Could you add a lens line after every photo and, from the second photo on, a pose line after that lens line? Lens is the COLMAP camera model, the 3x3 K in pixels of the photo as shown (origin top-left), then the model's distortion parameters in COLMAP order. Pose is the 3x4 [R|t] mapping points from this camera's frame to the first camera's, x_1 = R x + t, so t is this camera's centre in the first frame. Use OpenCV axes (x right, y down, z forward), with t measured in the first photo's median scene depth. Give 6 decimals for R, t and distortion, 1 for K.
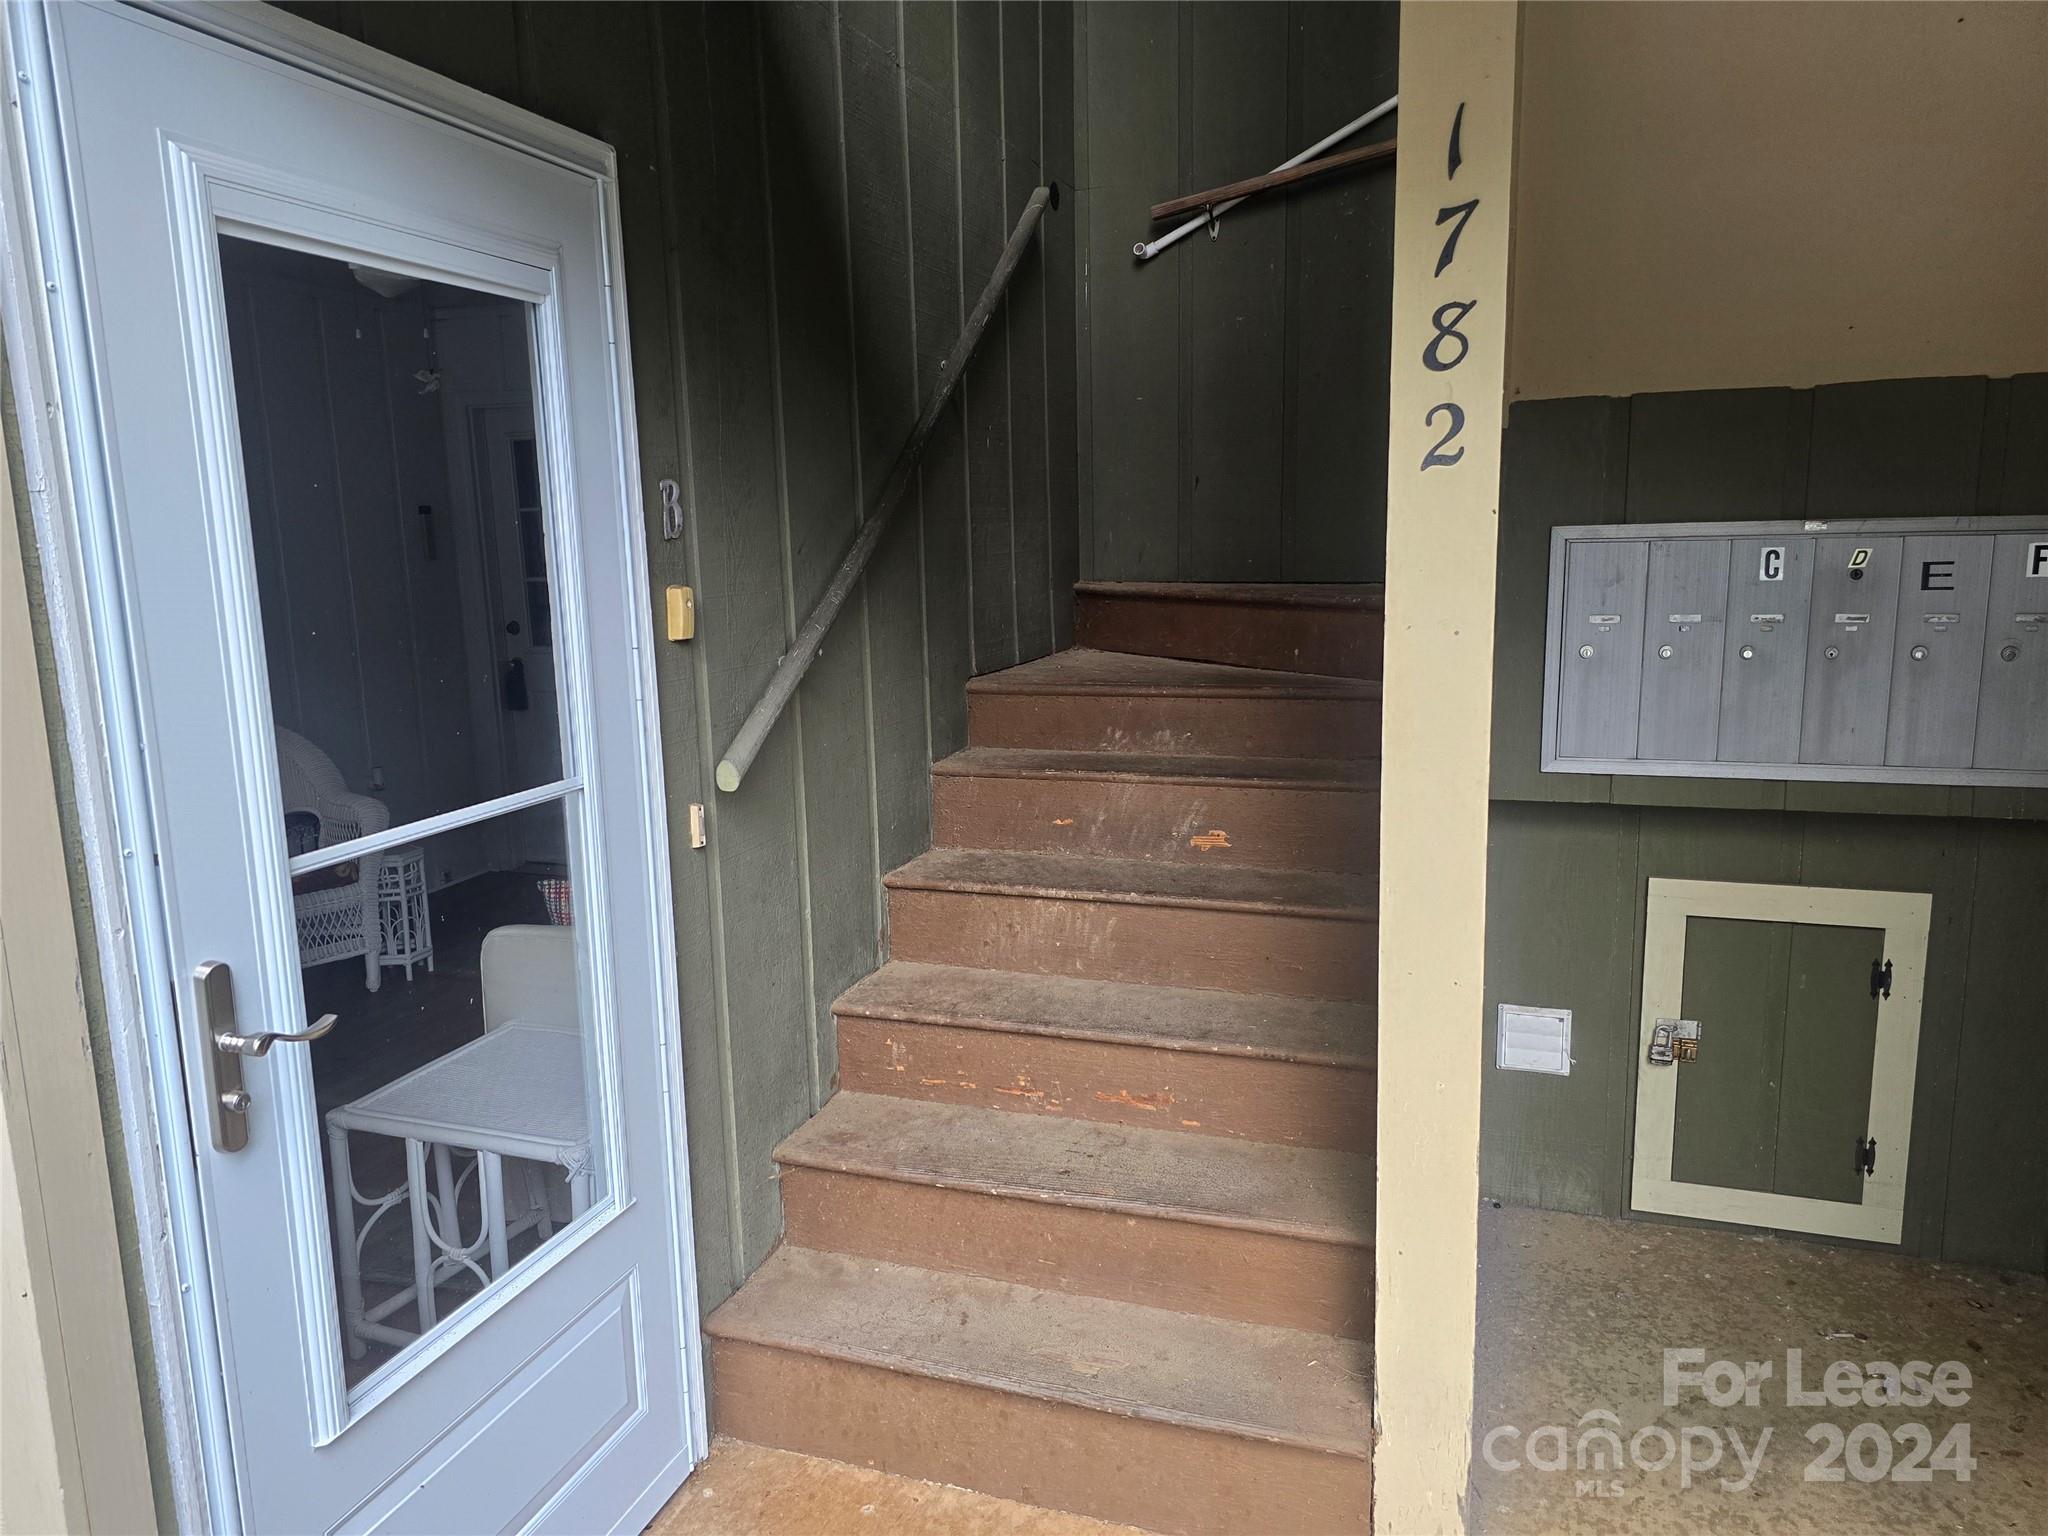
lens RADIAL K [[1378.7, 0, 1022.3], [0, 1378.7, 764.9], [0, 0, 1]] dist [0.054986, -0.051665]
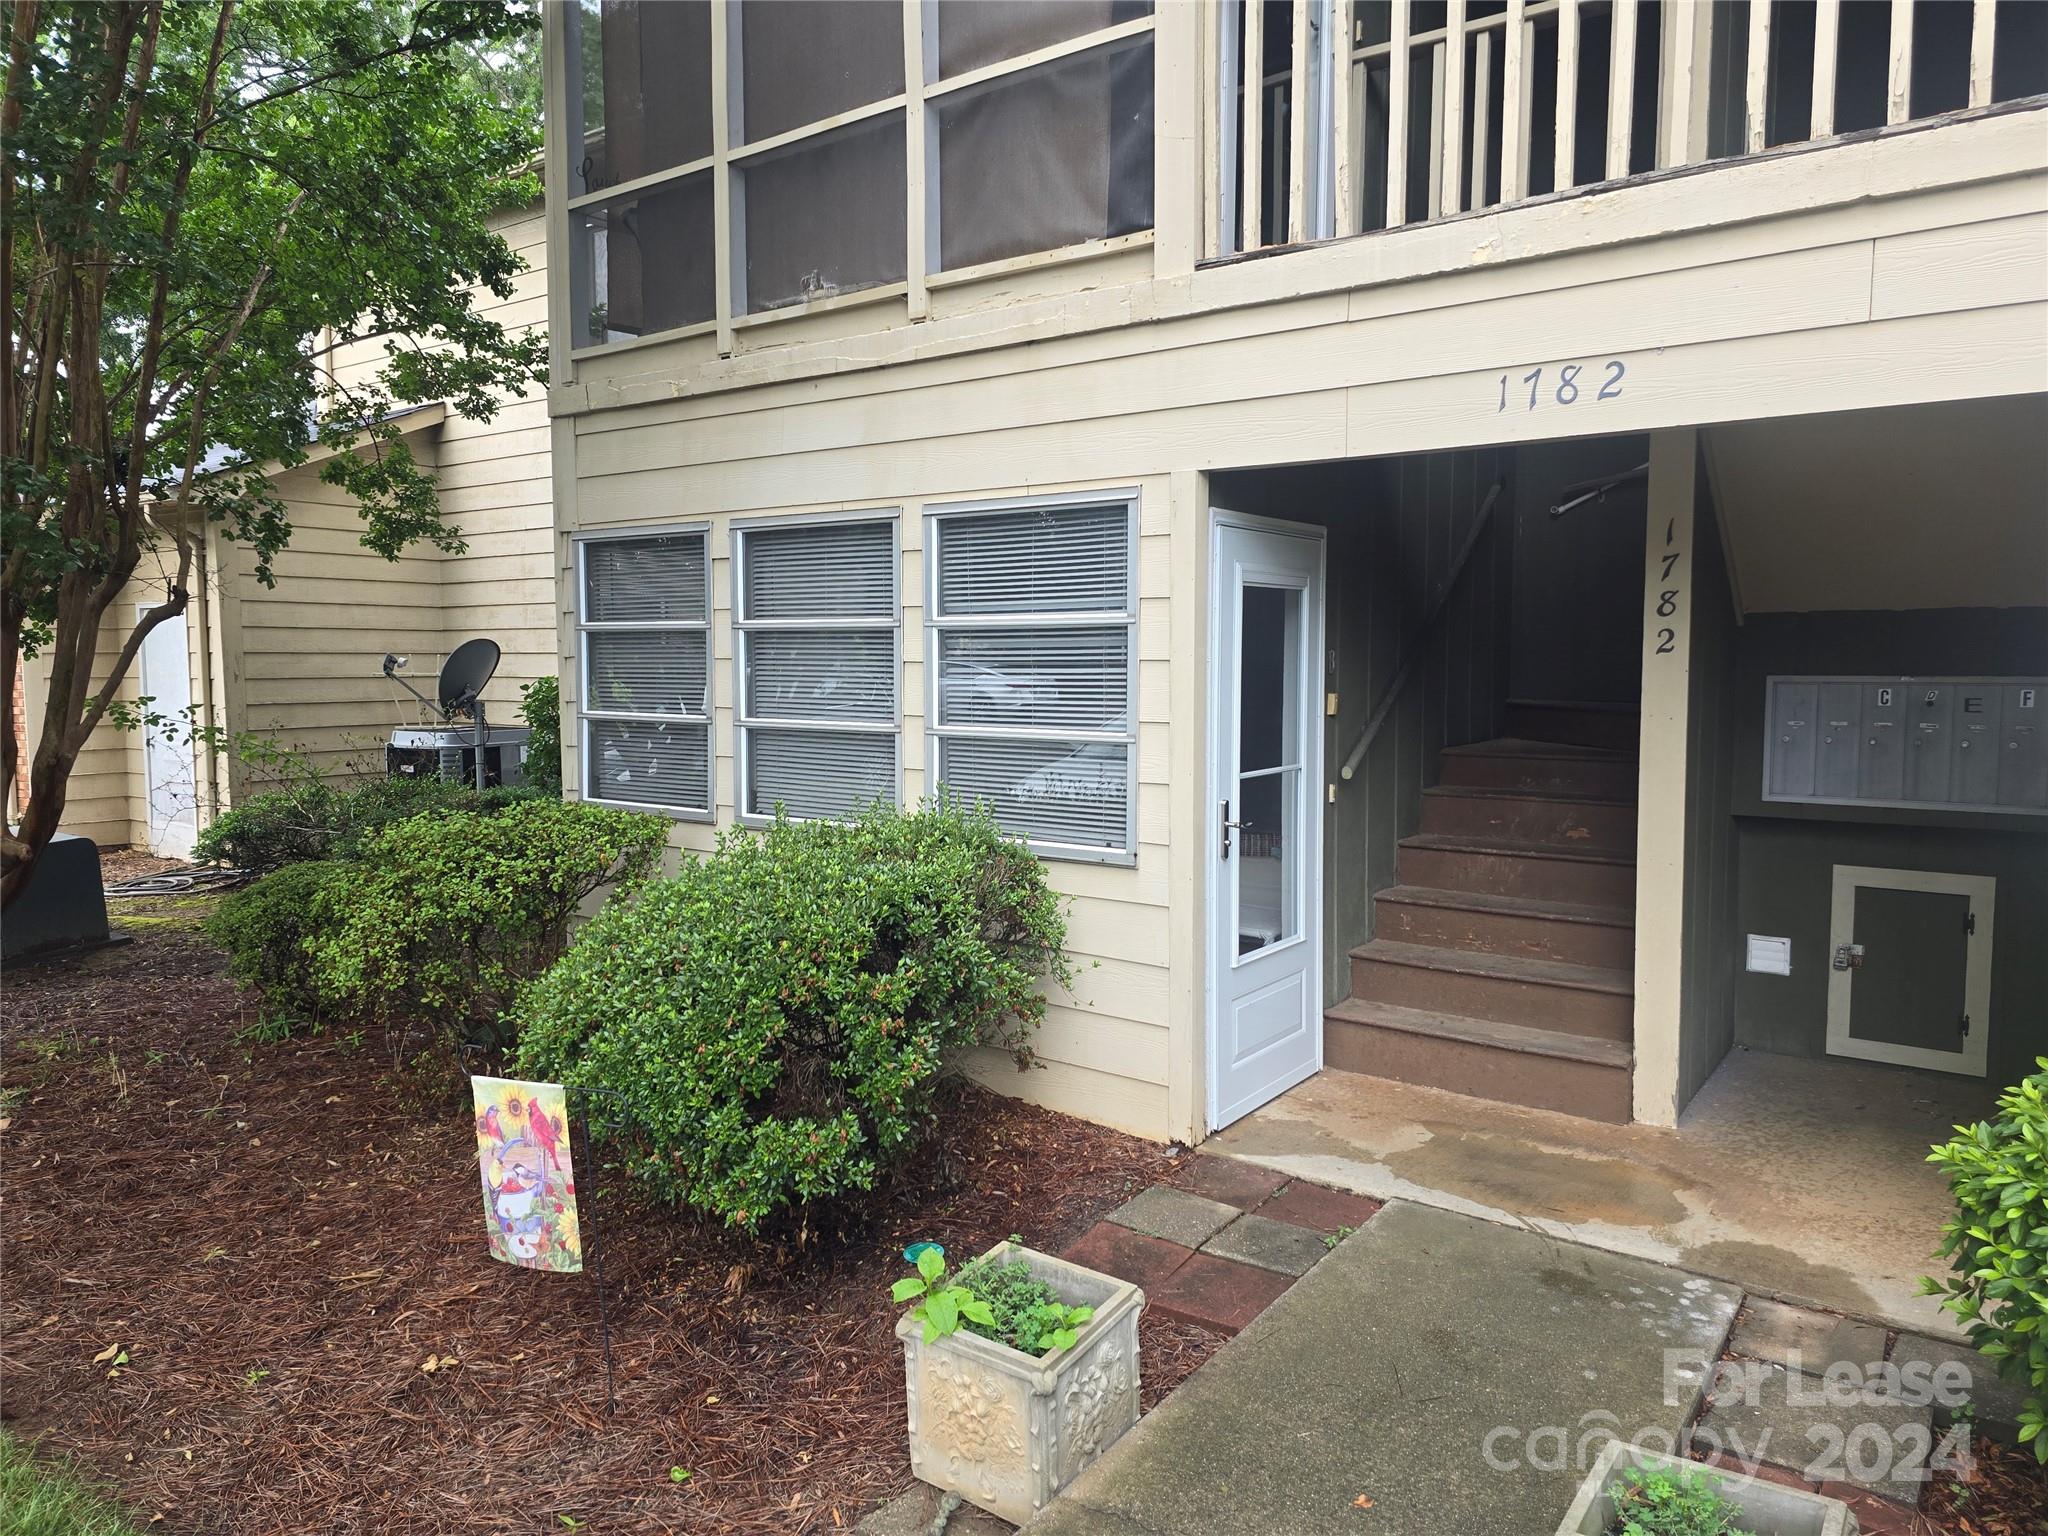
lens RADIAL K [[1378.7, 0, 1011.4], [0, 1378.7, 753.7], [0, 0, 1]] dist [0.054986, -0.051665]
pose [[0.954013, 0.040118, -0.297070, -0.055379], [-0.067850, 0.994184, -0.083633, 0.198178], [0.291987, 0.099944, 0.951186, -1.325811]]
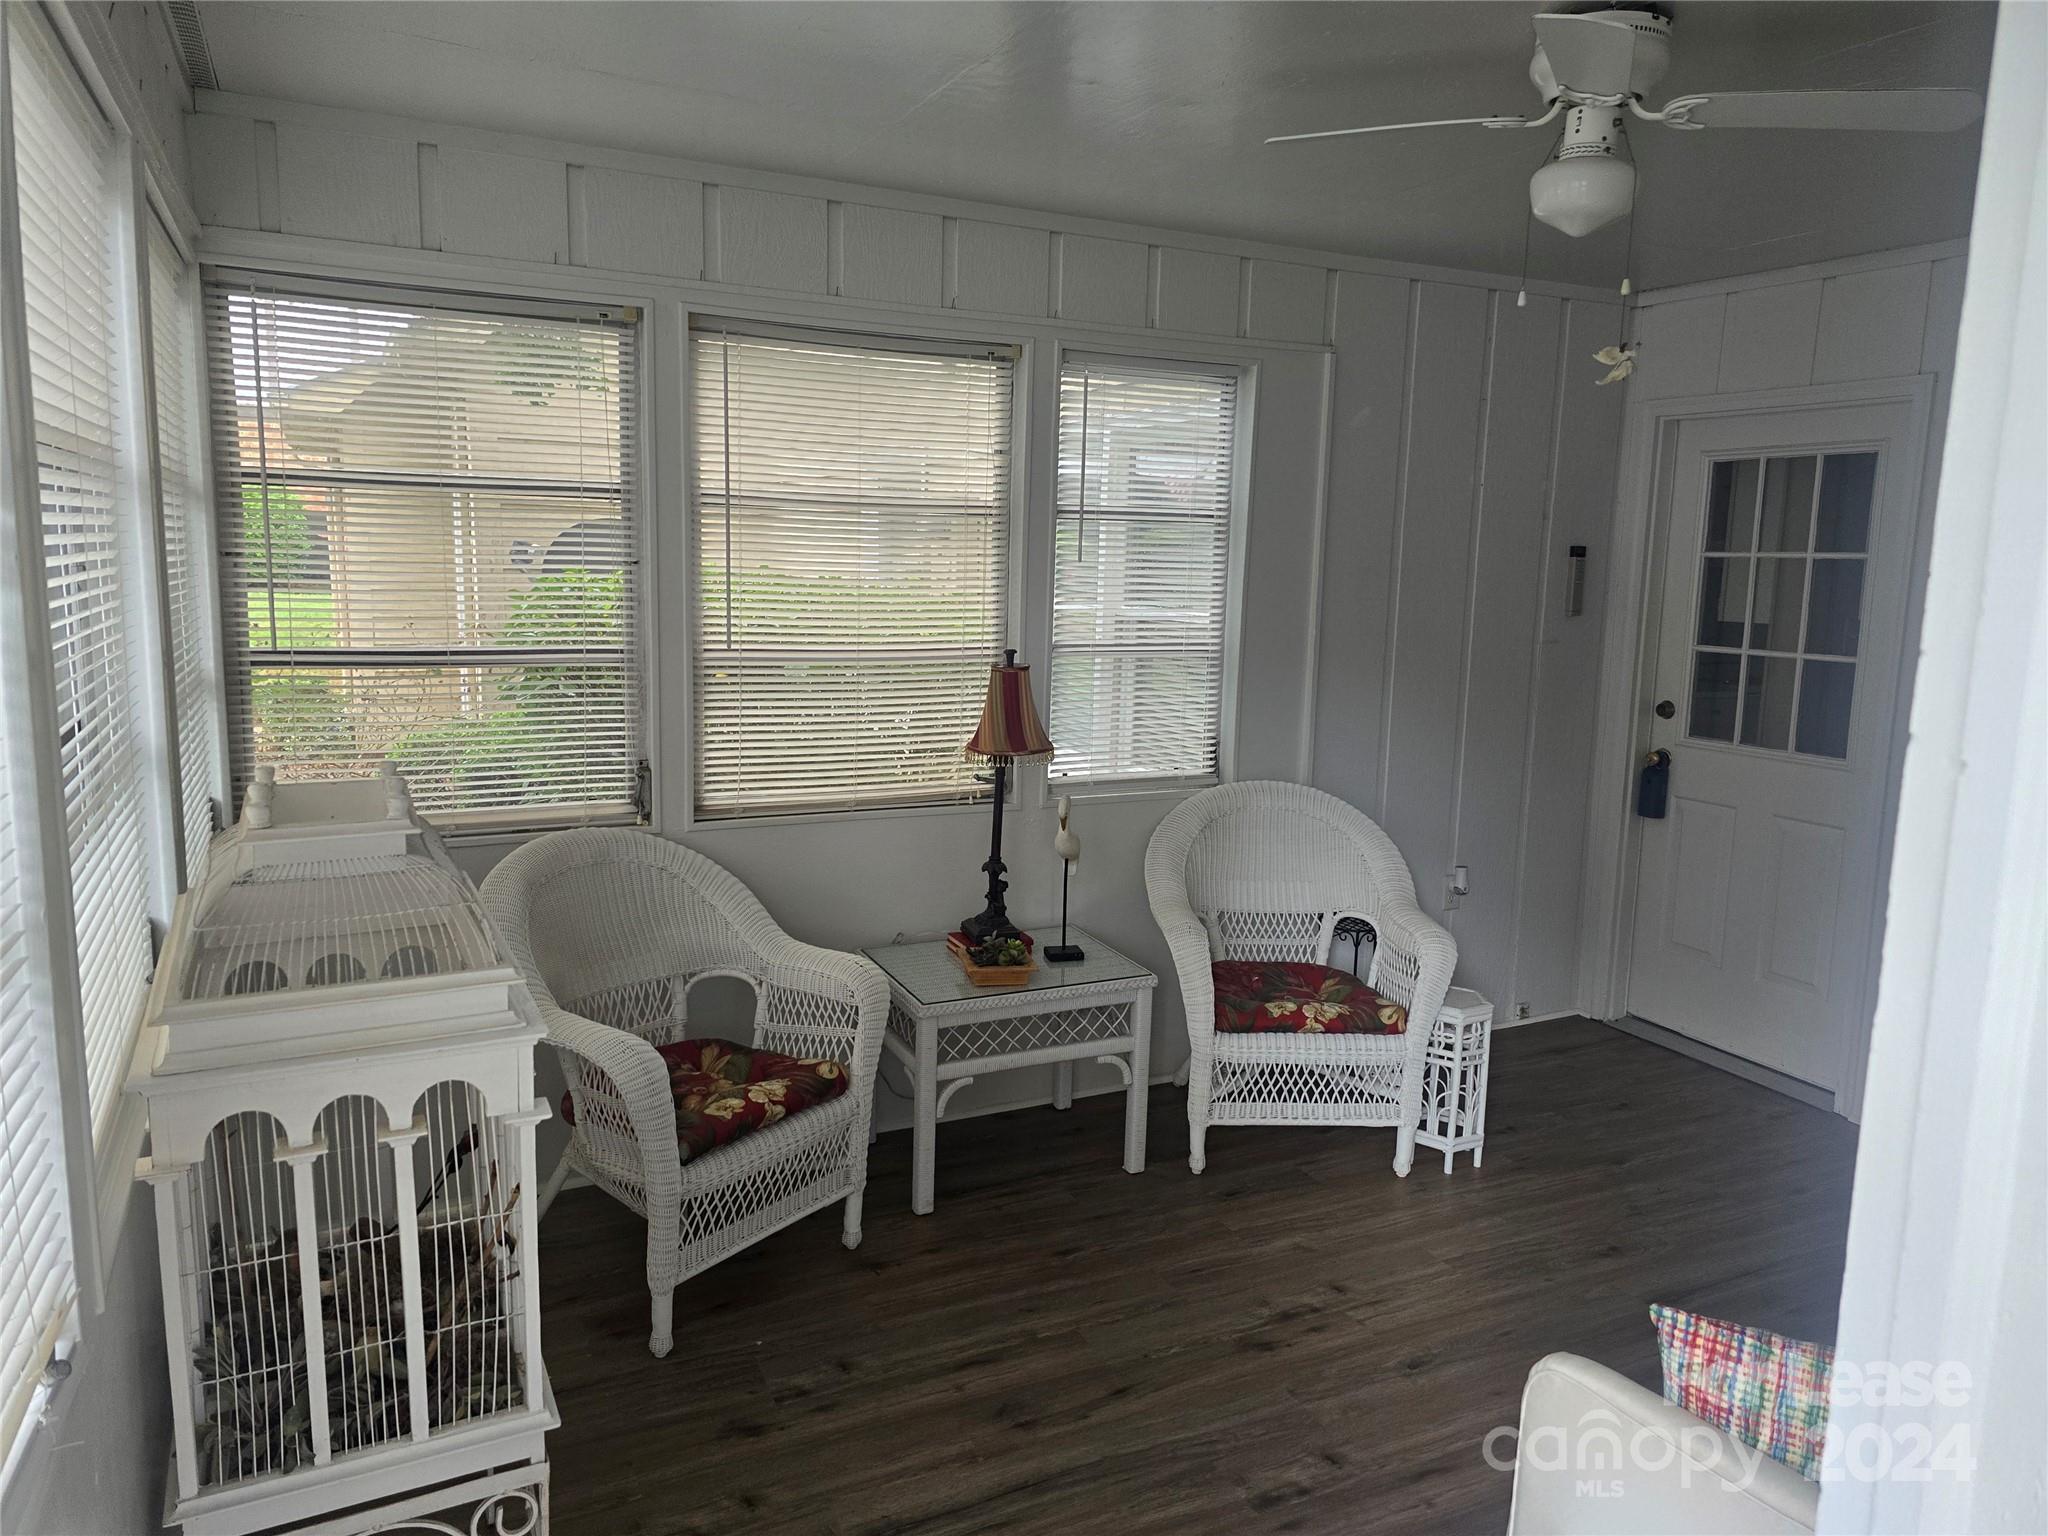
lens RADIAL K [[1378.7, 0, 1030.0], [0, 1378.7, 771.2], [0, 0, 1]] dist [0.054986, -0.051665]
pose [[0.713761, 0.147273, -0.684730, -0.078112], [-0.155953, 0.986518, 0.049618, -0.041679], [0.682806, 0.071370, 0.727105, 0.187158]]
